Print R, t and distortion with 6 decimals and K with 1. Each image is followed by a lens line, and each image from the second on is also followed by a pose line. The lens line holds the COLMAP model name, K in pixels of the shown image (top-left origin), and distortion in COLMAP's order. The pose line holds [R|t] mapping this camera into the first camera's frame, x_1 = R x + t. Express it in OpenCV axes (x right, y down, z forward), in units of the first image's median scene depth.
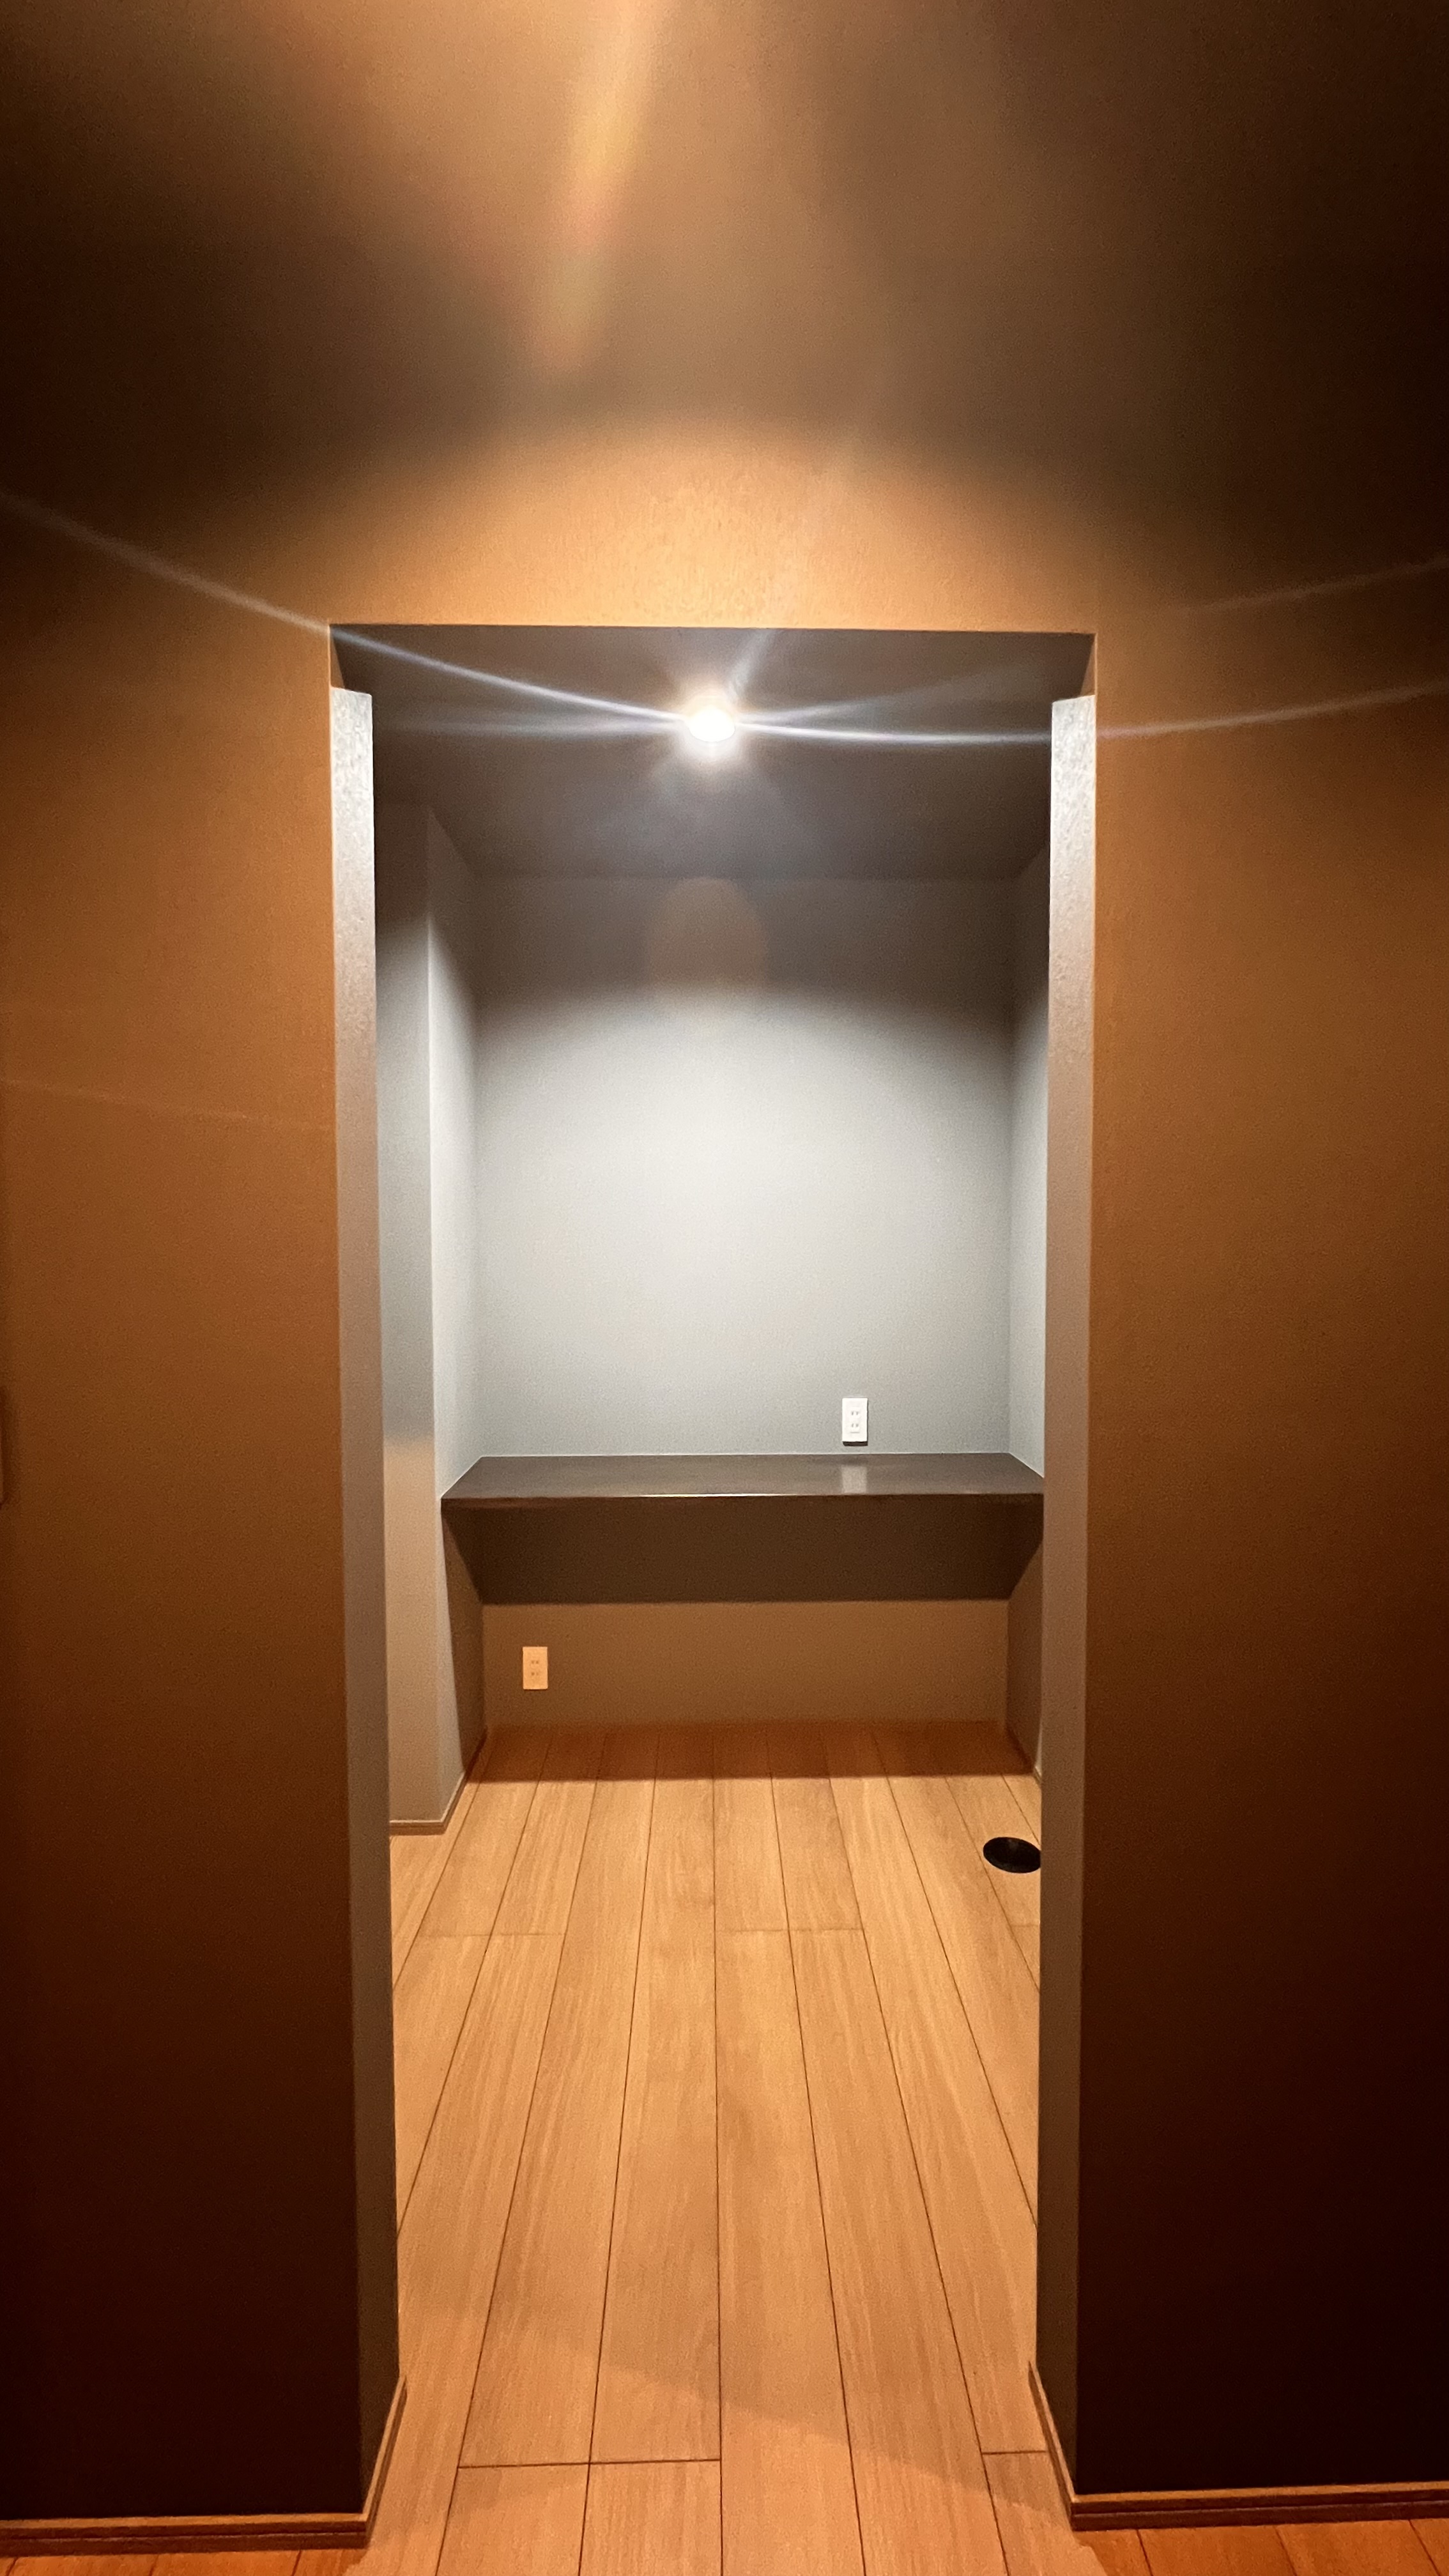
lens RADIAL K [[1023.8, 0, 724.5], [0, 1023.8, 1288.0], [0, 0, 1]] dist [-0.002505, 0.002757]
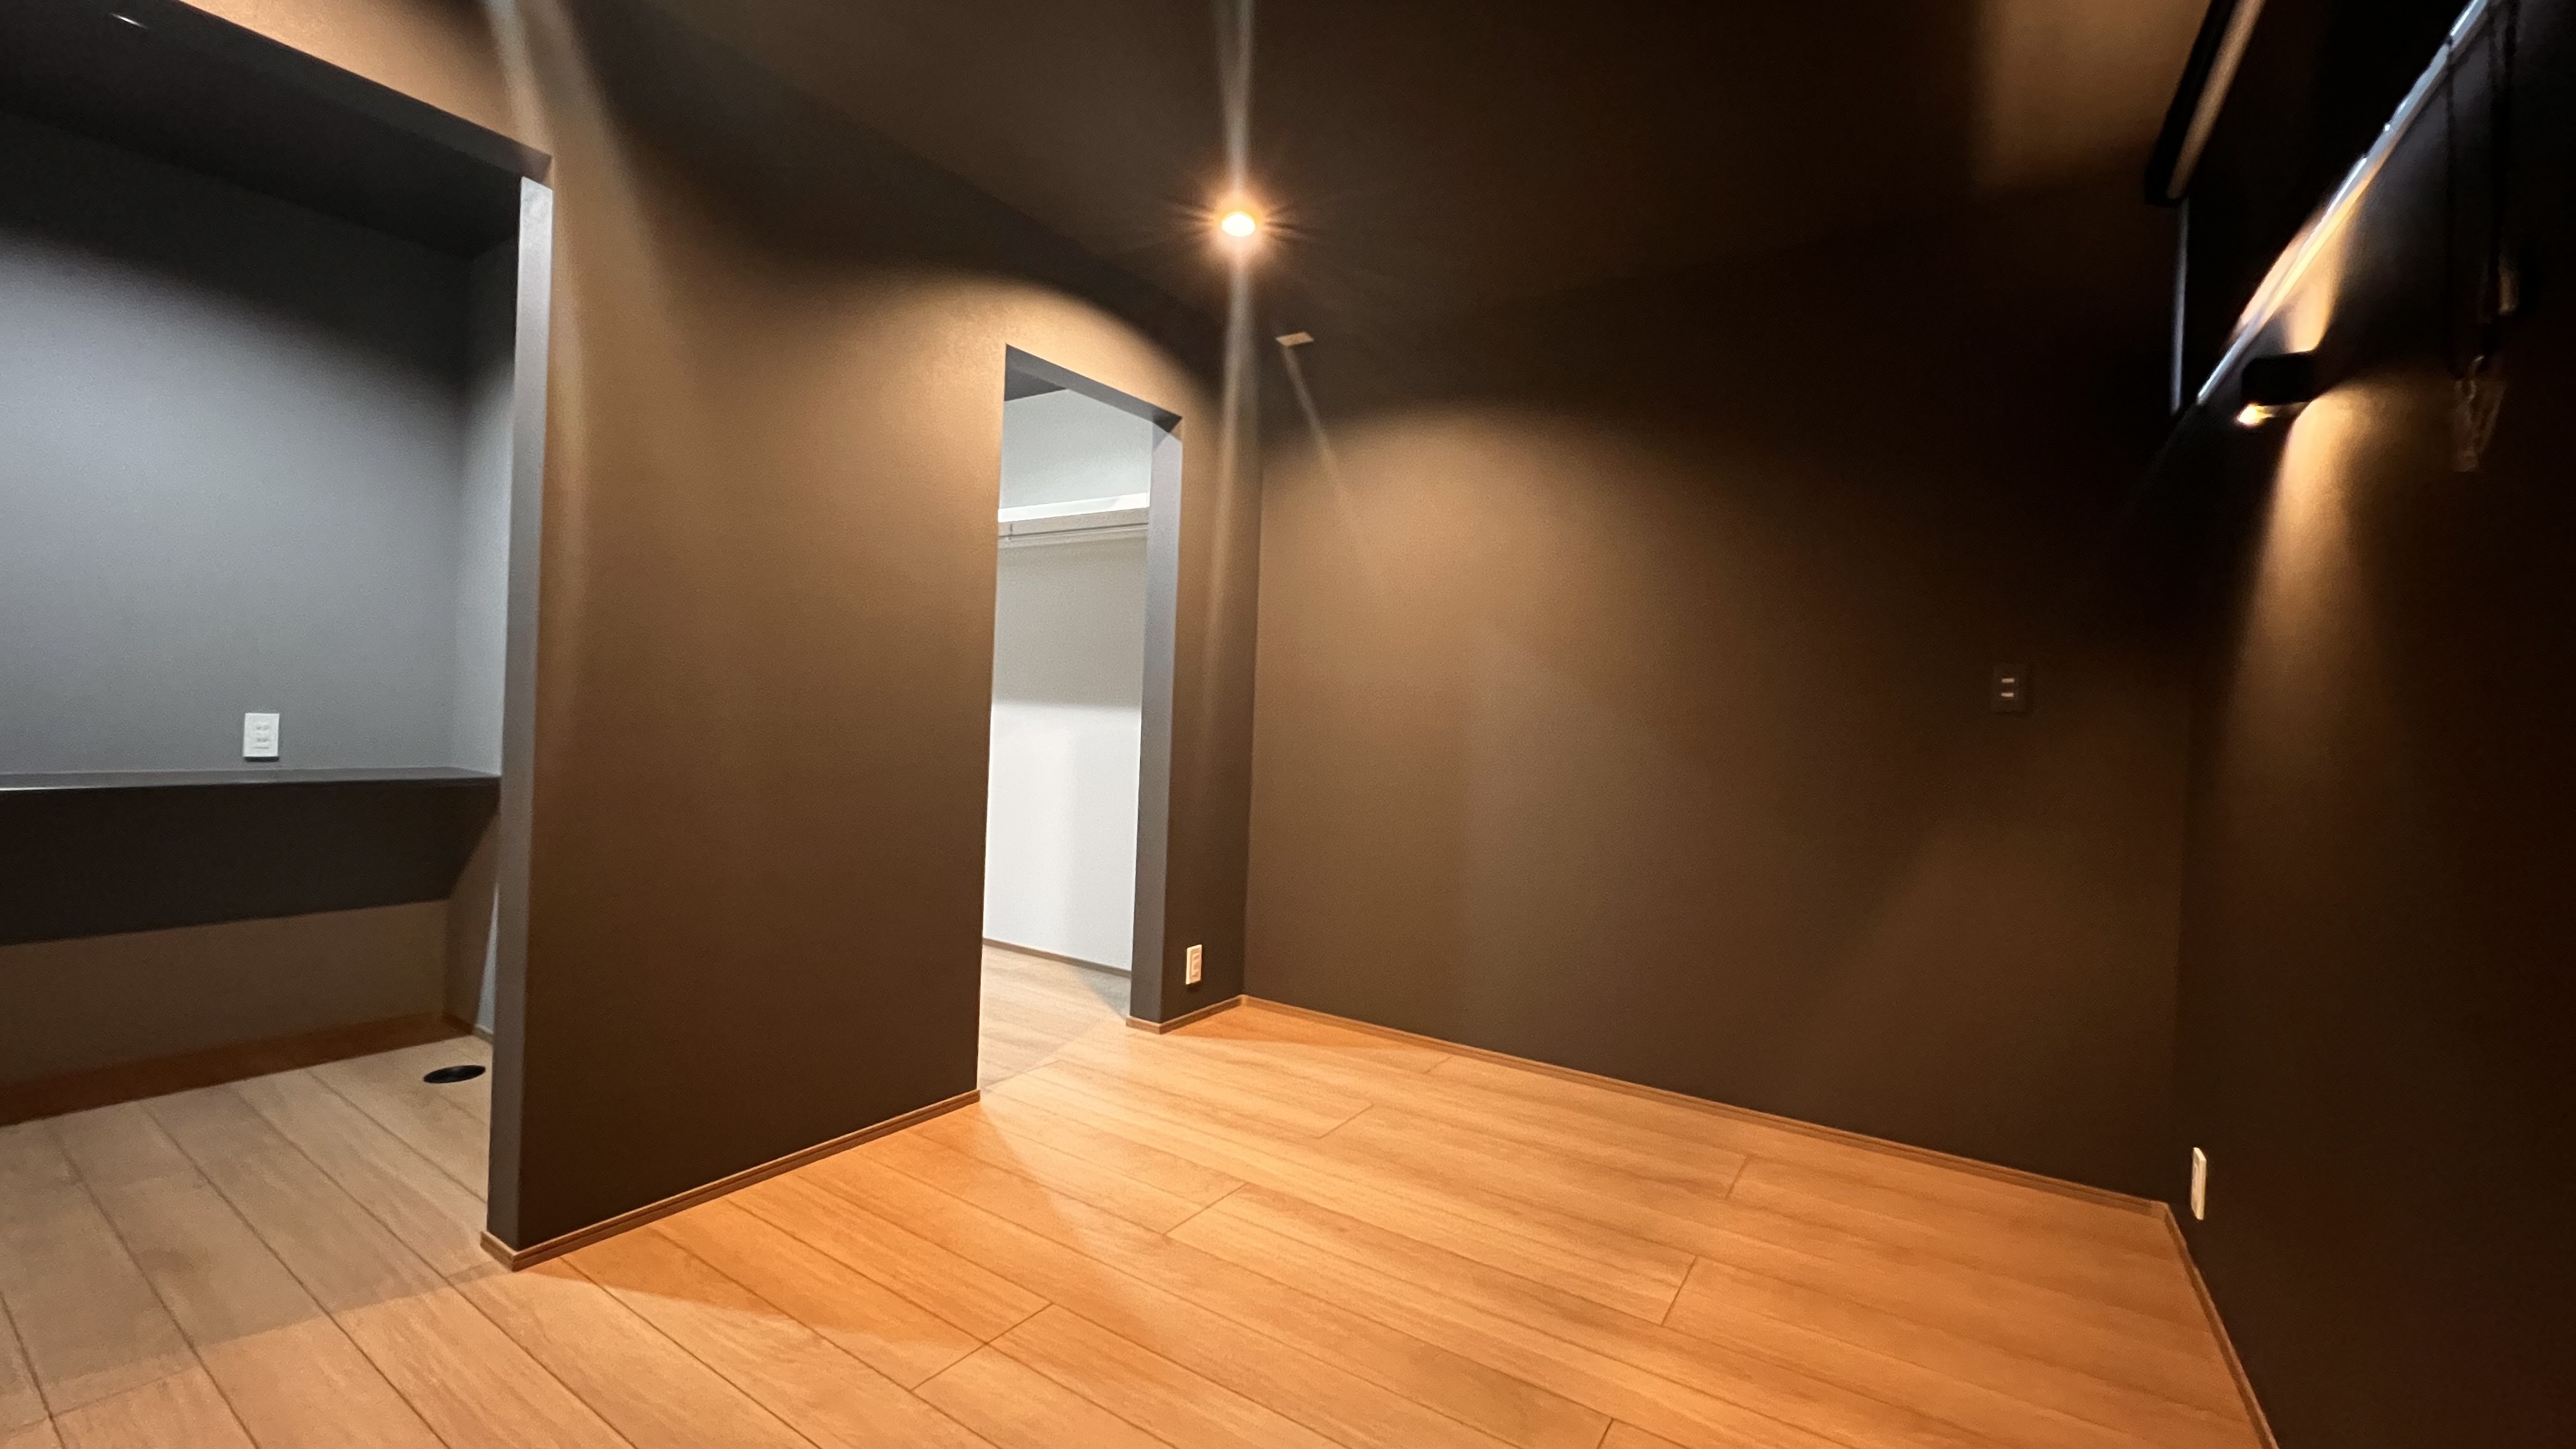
lens RADIAL K [[1029.0, 0, 1259.9], [0, 1029.0, 728.4], [0, 0, 1]] dist [0.000334, 0.000365]
pose [[0.574145, 0.020263, 0.818503, -0.148934], [-0.004008, 0.999751, -0.021939, 0.154072], [-0.818744, 0.009315, 0.574083, -0.406190]]
